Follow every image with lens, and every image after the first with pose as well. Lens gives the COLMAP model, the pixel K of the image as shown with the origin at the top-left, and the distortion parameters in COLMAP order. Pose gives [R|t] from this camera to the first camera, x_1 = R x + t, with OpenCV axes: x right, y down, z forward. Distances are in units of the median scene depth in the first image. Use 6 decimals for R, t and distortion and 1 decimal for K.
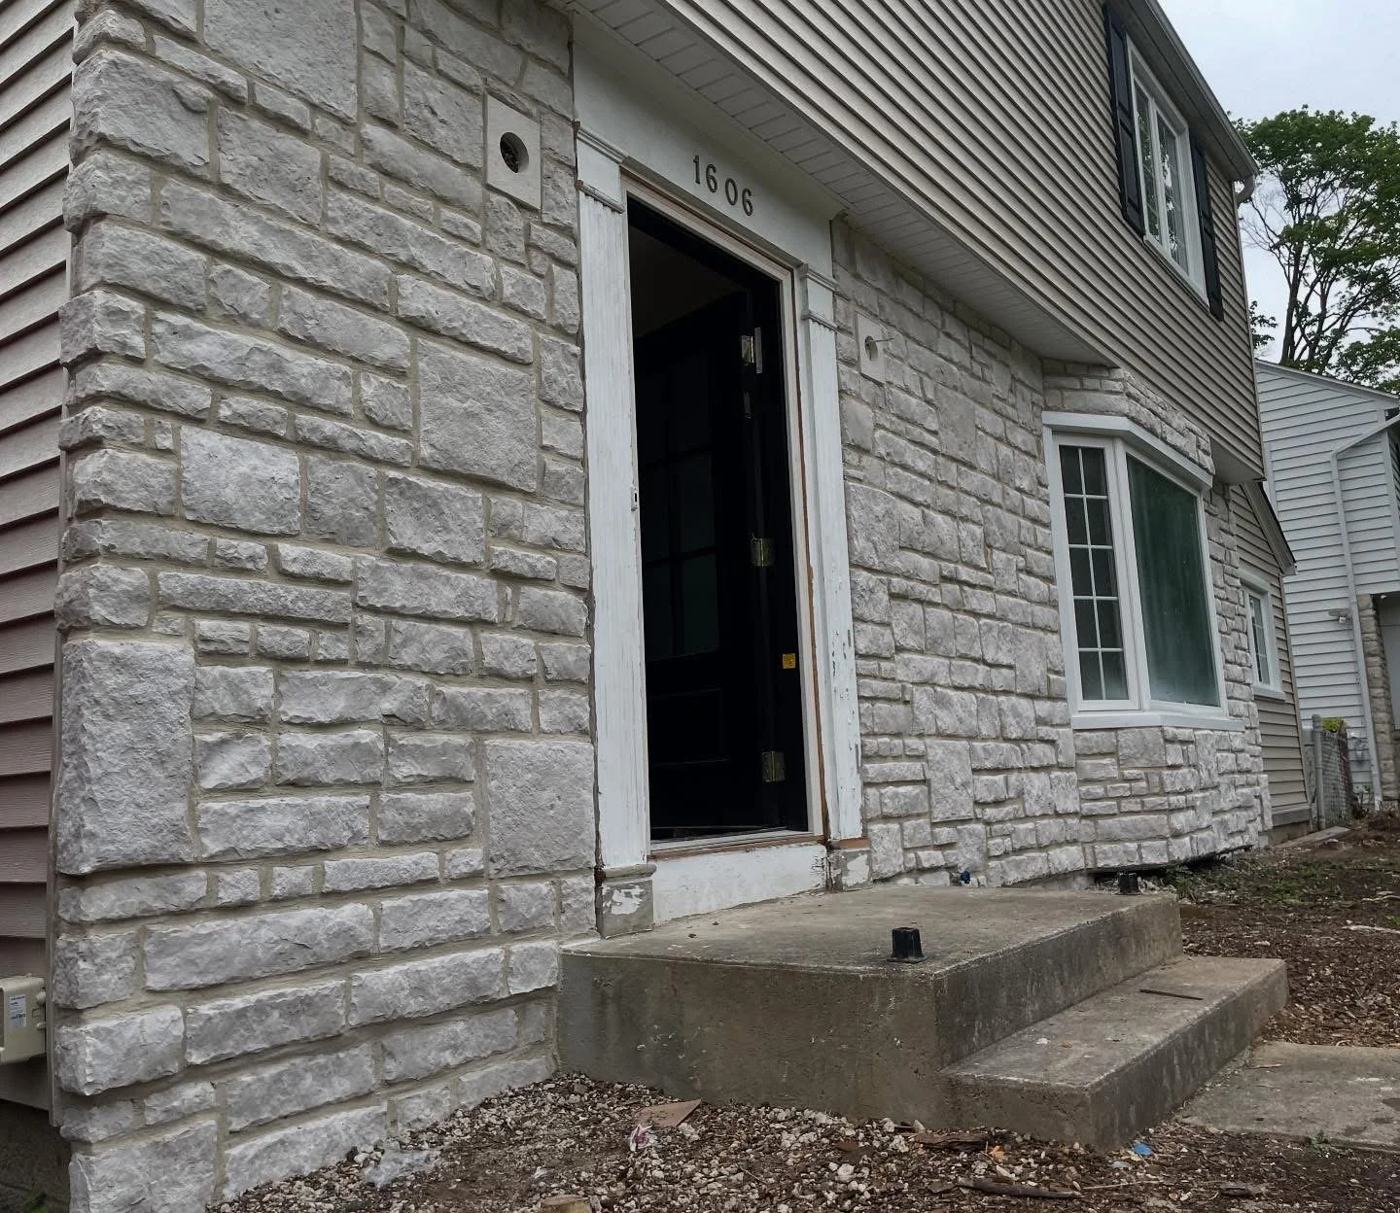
lens RADIAL K [[1224.6, 0, 725.2], [0, 1224.6, 575.6], [0, 0, 1]] dist [0.094273, -0.111683]
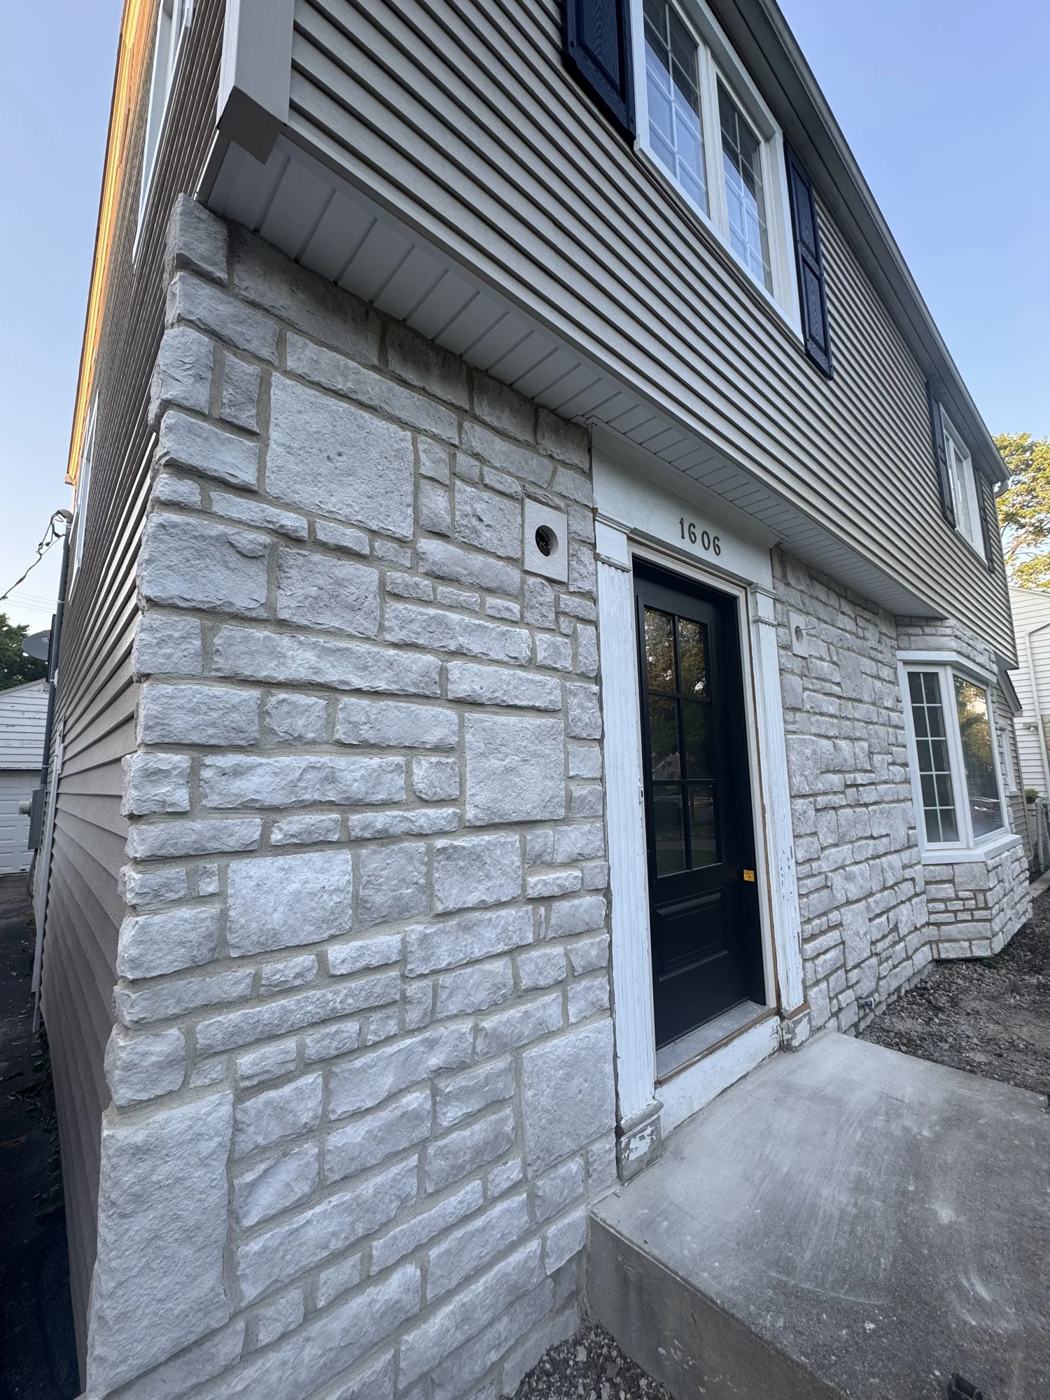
lens RADIAL K [[561.6, 0, 534.2], [0, 561.6, 698.1], [0, 0, 1]] dist [-0.003114, 0.000458]
pose [[0.975442, -0.004397, -0.220211, -0.060513], [0.011178, 0.999501, 0.029555, -0.209127], [0.219971, -0.031291, 0.975004, 0.457694]]
